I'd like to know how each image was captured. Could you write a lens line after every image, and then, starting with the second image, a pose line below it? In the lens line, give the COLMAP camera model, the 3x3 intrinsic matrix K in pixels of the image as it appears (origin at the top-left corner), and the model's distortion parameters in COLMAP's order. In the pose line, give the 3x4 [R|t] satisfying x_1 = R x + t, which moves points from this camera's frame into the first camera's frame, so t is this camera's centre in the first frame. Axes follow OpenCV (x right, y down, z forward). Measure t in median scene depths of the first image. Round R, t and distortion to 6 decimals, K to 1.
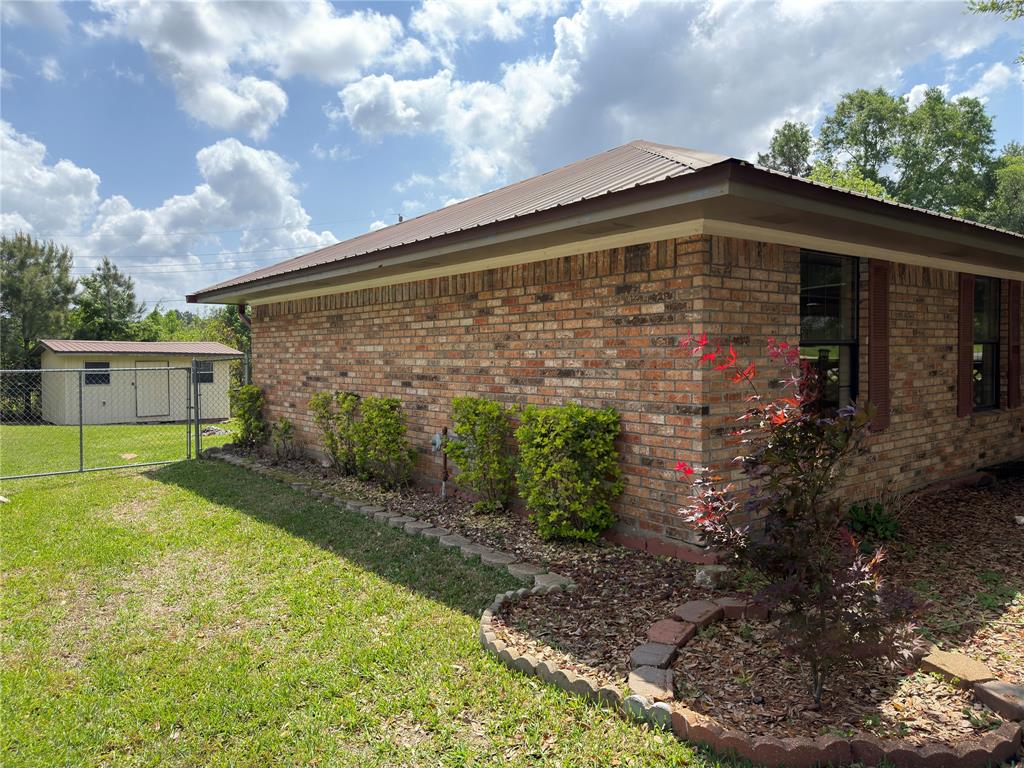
lens RADIAL K [[722.4, 0, 512.0], [0, 722.4, 384.0], [0, 0, 1]] dist [0.001443, -0.001371]
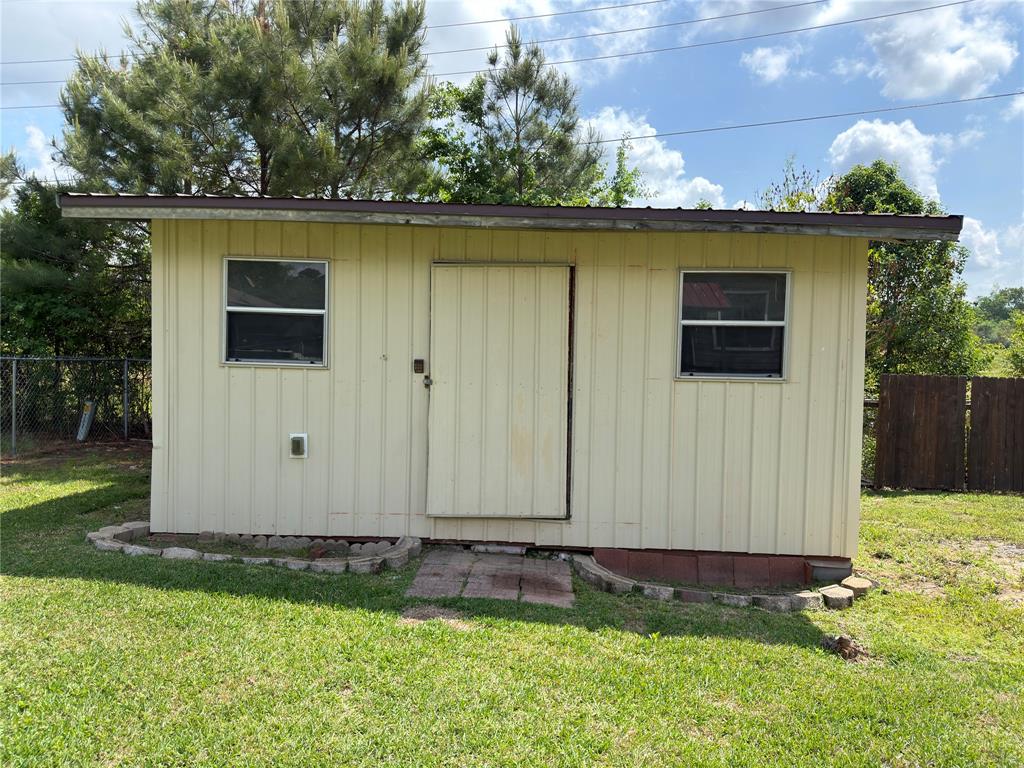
lens RADIAL K [[722.4, 0, 512.0], [0, 722.4, 384.0], [0, 0, 1]] dist [0.001443, -0.001371]
pose [[0.693051, 0.013440, -0.720763, -0.338719], [-0.034177, 0.999314, -0.014230, 0.007696], [0.720077, 0.034495, 0.693036, 0.851101]]
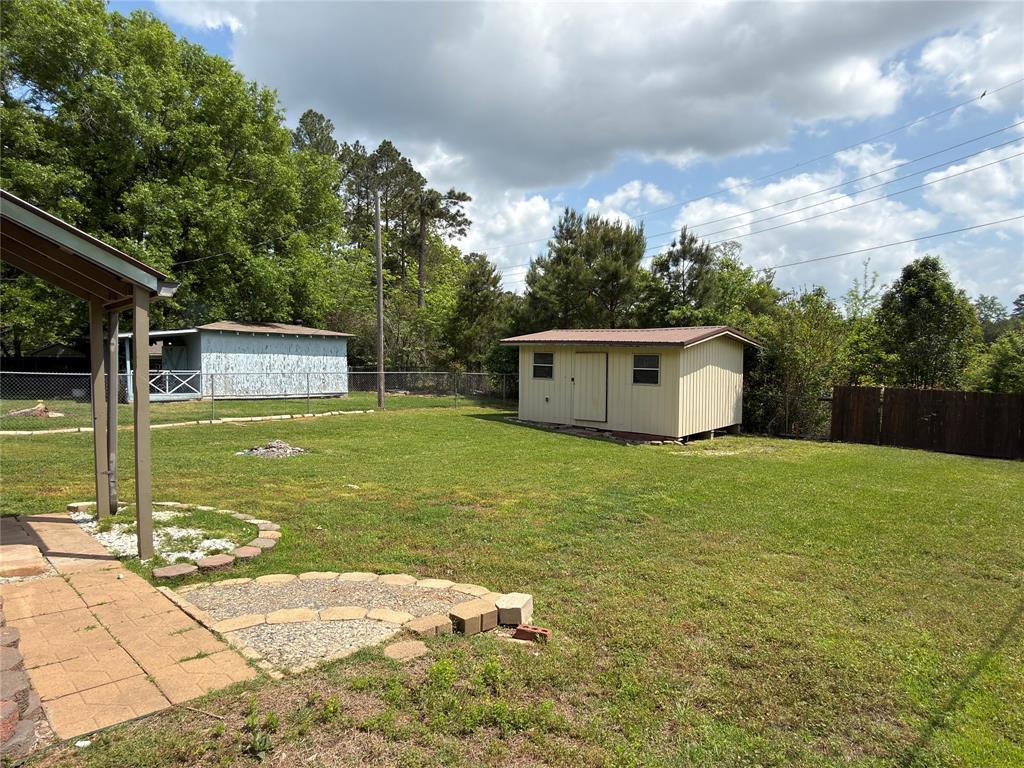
lens RADIAL K [[618.7, 0, 512.0], [0, 618.7, 384.0], [0, 0, 1]] dist [-0.032366, -0.000107]
pose [[0.089570, 0.021164, -0.995756, 0.182762], [-0.055988, 0.998300, 0.016182, -0.002453], [0.994406, 0.054301, 0.090602, 0.847190]]
